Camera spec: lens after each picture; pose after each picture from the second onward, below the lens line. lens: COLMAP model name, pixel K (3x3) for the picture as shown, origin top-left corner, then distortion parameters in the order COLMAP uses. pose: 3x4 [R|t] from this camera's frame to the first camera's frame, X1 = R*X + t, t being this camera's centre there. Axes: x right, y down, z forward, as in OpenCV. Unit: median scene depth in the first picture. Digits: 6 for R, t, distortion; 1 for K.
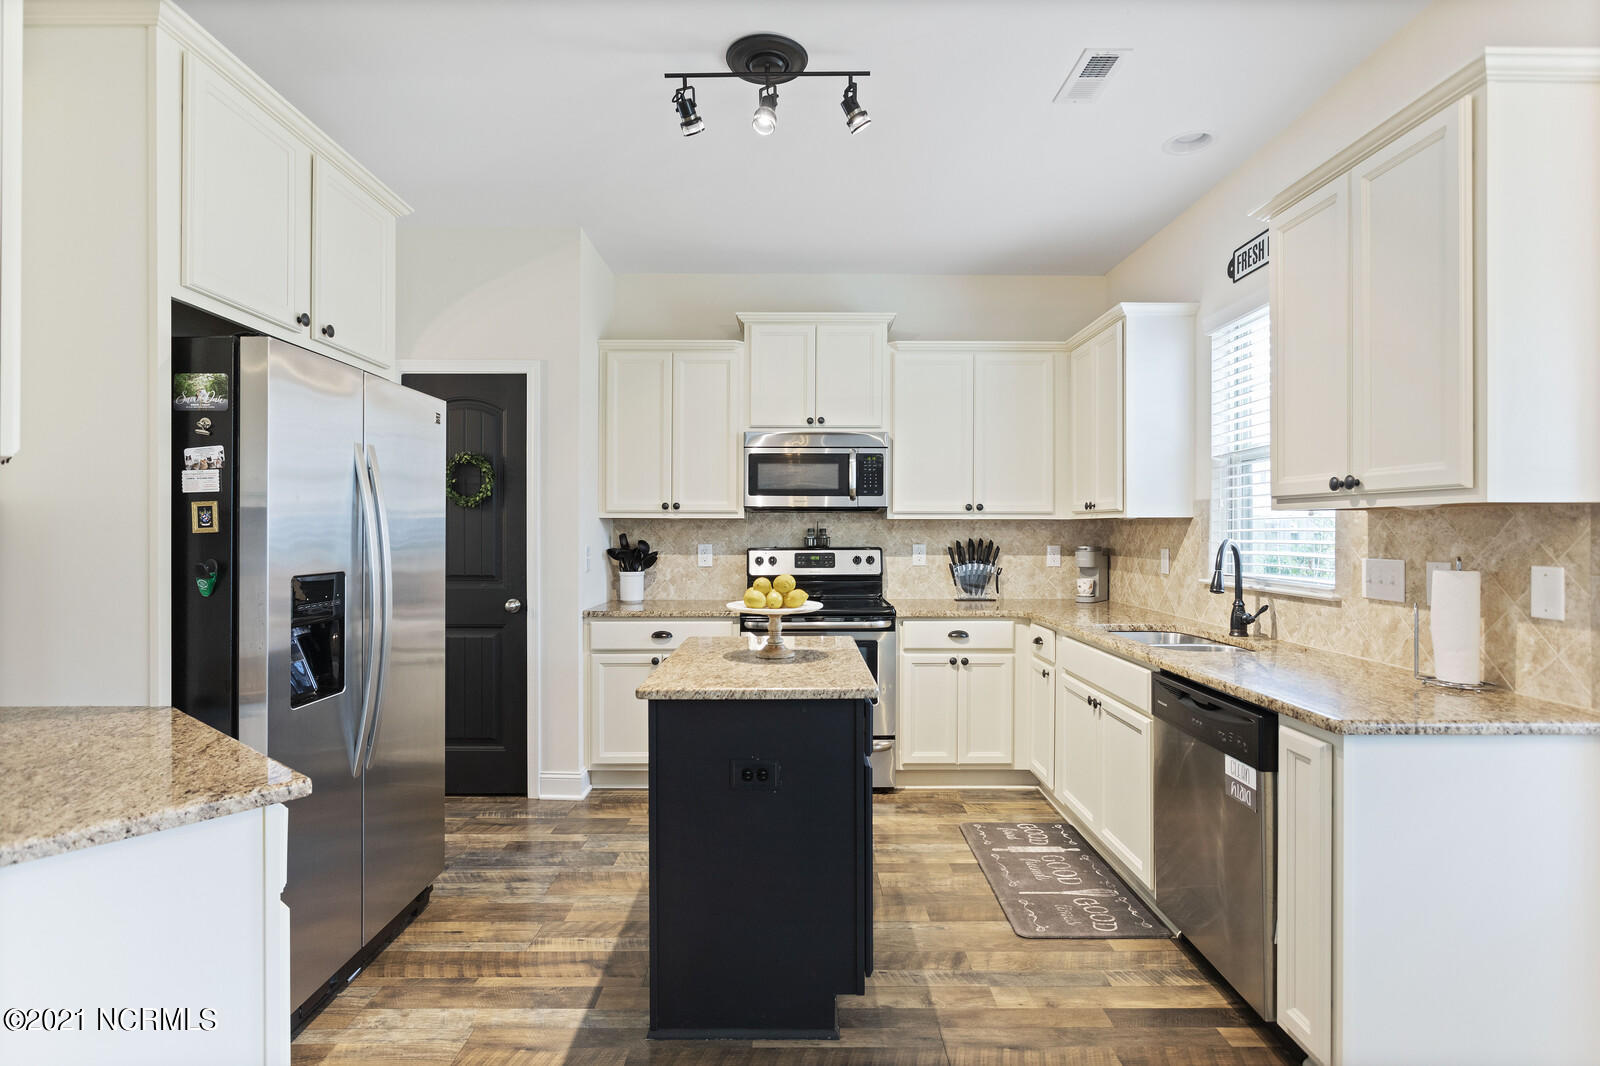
lens RADIAL K [[760.2, 0, 808.9], [0, 760.2, 526.6], [0, 0, 1]] dist [-0.001379, -0.000125]
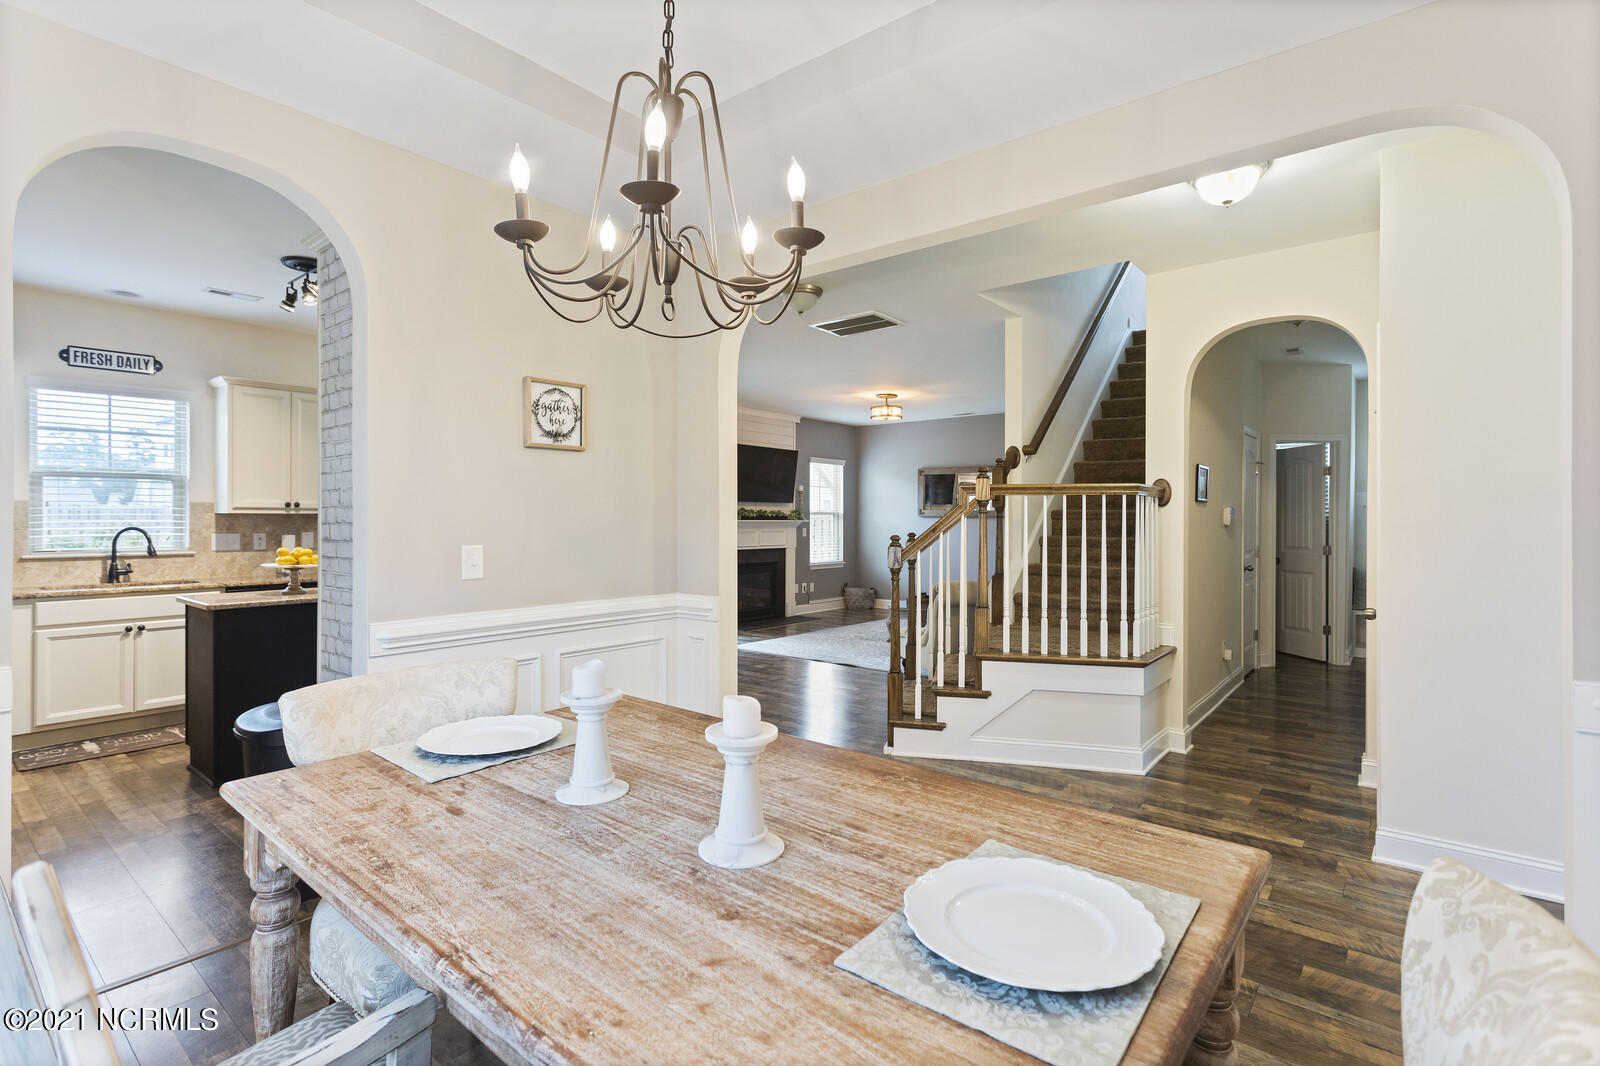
lens RADIAL K [[770.1, 0, 797.4], [0, 770.1, 525.8], [0, 0, 1]] dist [0.003461, 0.001914]
pose [[-0.751482, -0.007092, 0.659715, -2.171261], [-0.003950, 0.999973, 0.006251, -0.004033], [-0.659741, 0.002092, -0.751490, 1.613416]]
